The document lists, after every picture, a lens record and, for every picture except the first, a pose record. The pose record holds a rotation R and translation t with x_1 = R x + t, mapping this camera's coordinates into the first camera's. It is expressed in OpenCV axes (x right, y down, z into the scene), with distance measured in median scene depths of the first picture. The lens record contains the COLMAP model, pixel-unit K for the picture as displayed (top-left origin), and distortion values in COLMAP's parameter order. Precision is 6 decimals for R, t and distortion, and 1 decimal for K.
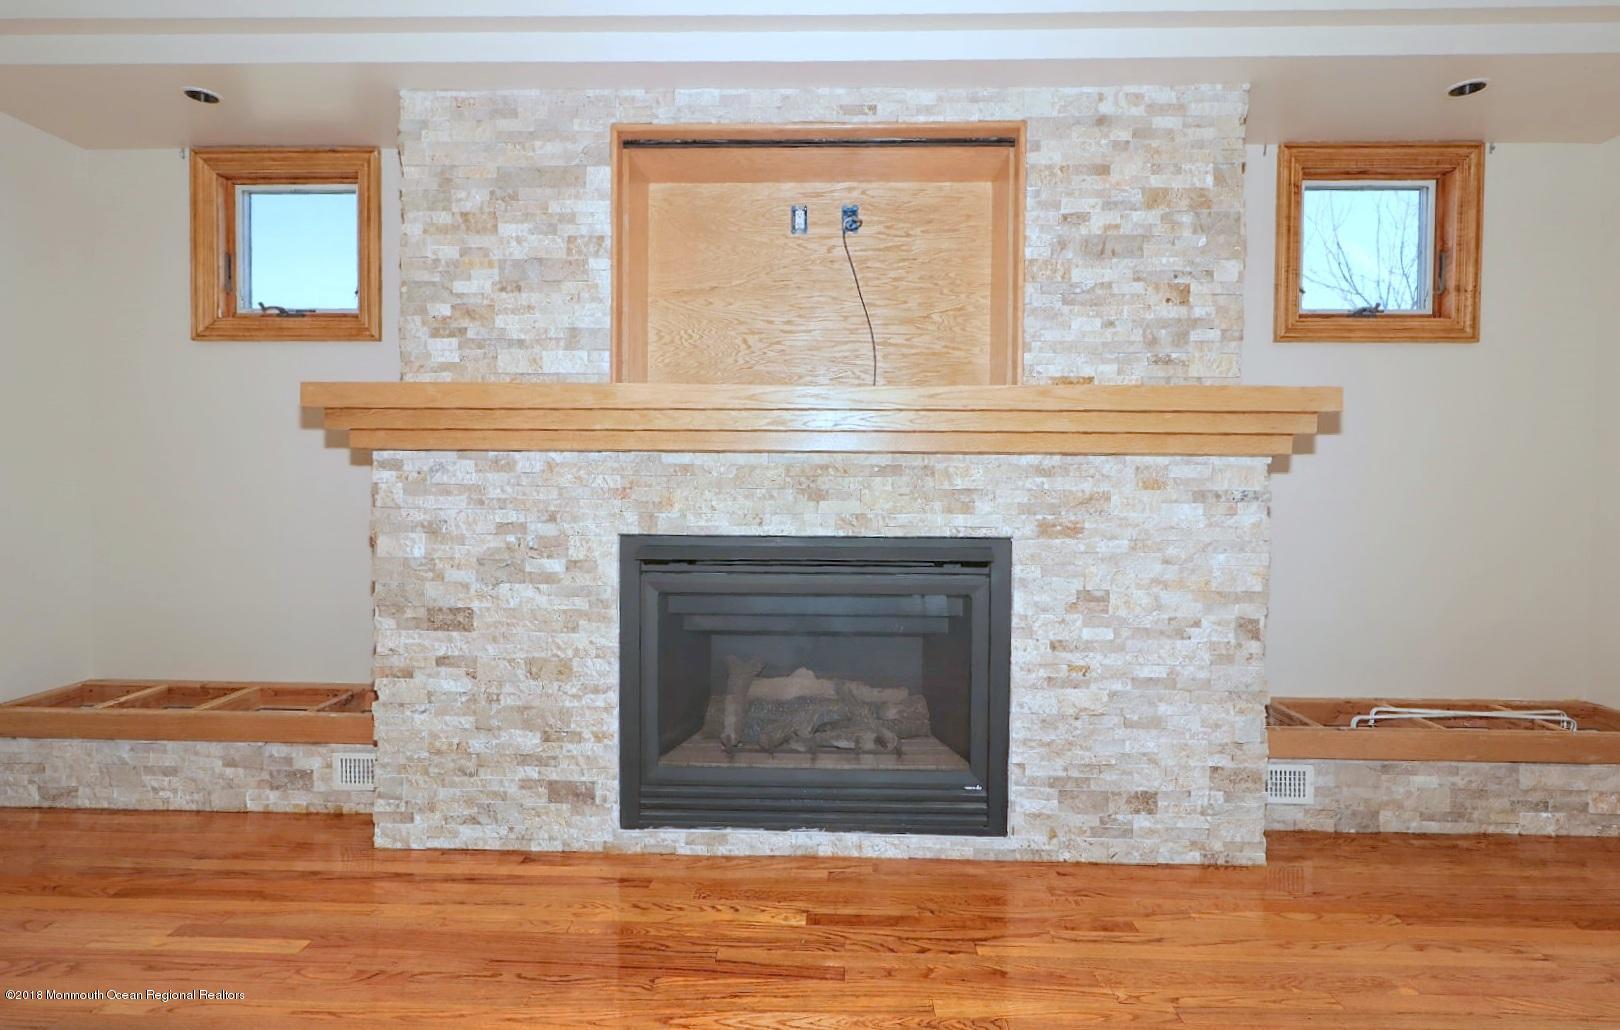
lens RADIAL K [[767.5, 0, 805.2], [0, 767.5, 511.7], [0, 0, 1]] dist [0.000184, 0.000309]
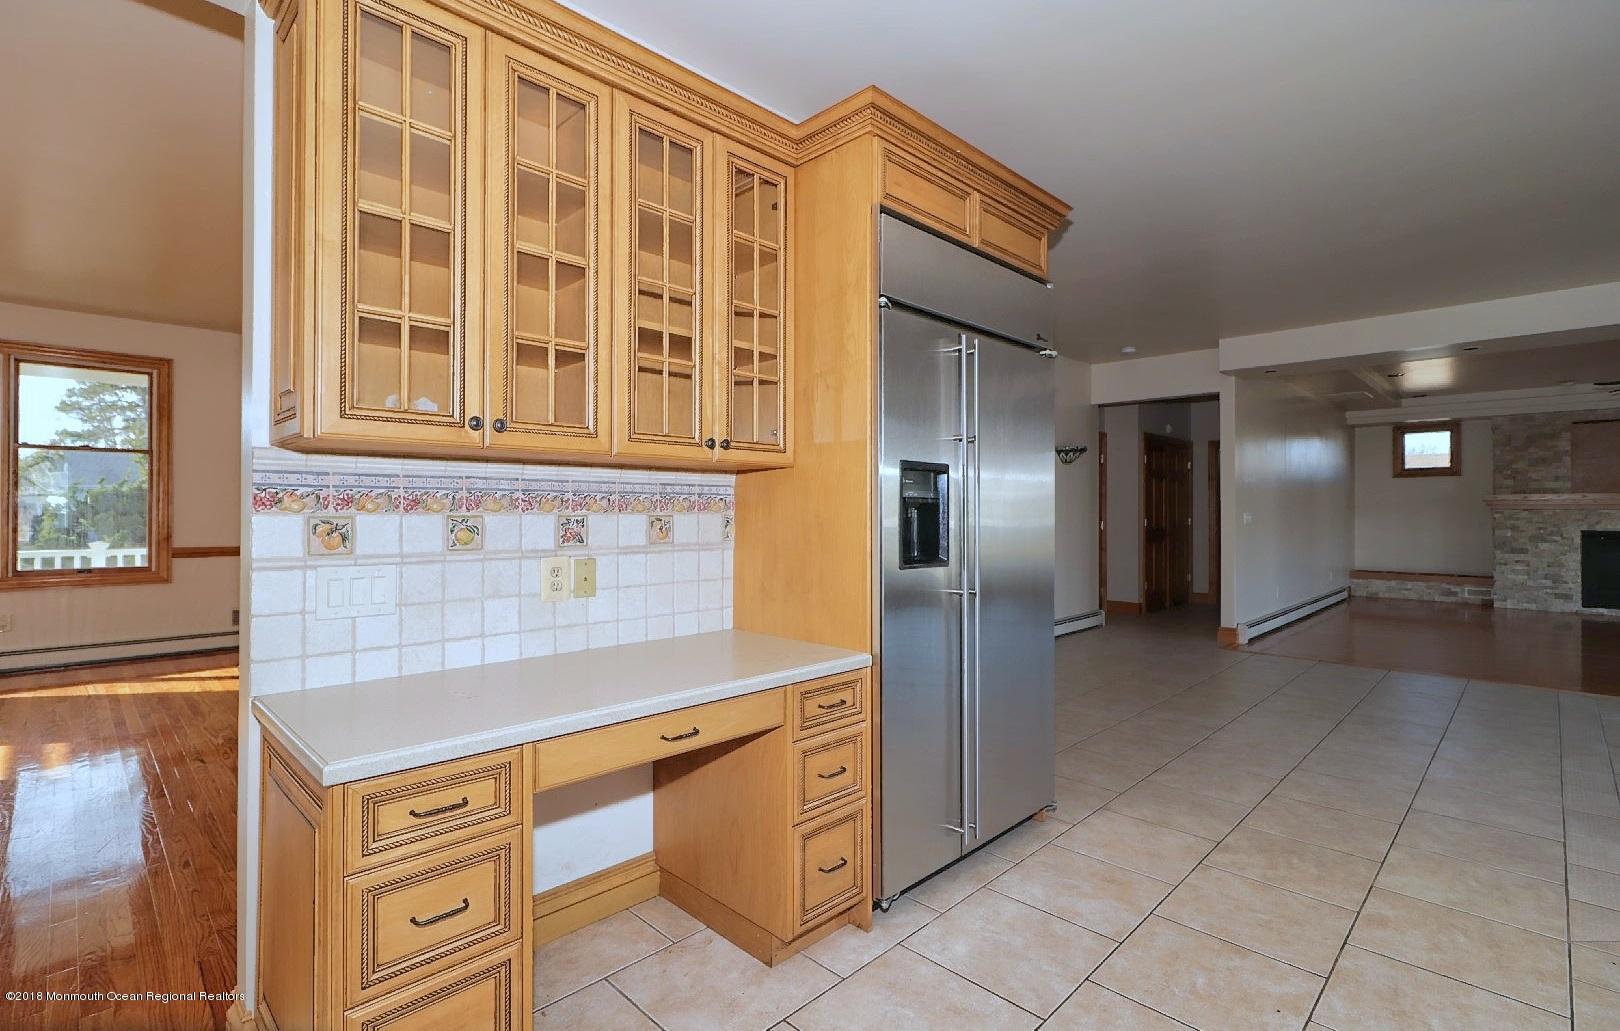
lens RADIAL K [[743.0, 0, 813.1], [0, 743.0, 509.1], [0, 0, 1]] dist [0.002564, 0.000526]
pose [[0.731836, -0.008286, -0.681430, -0.488062], [-0.010302, 0.999677, -0.023220, 0.045617], [0.681403, 0.024013, 0.731515, -4.187445]]
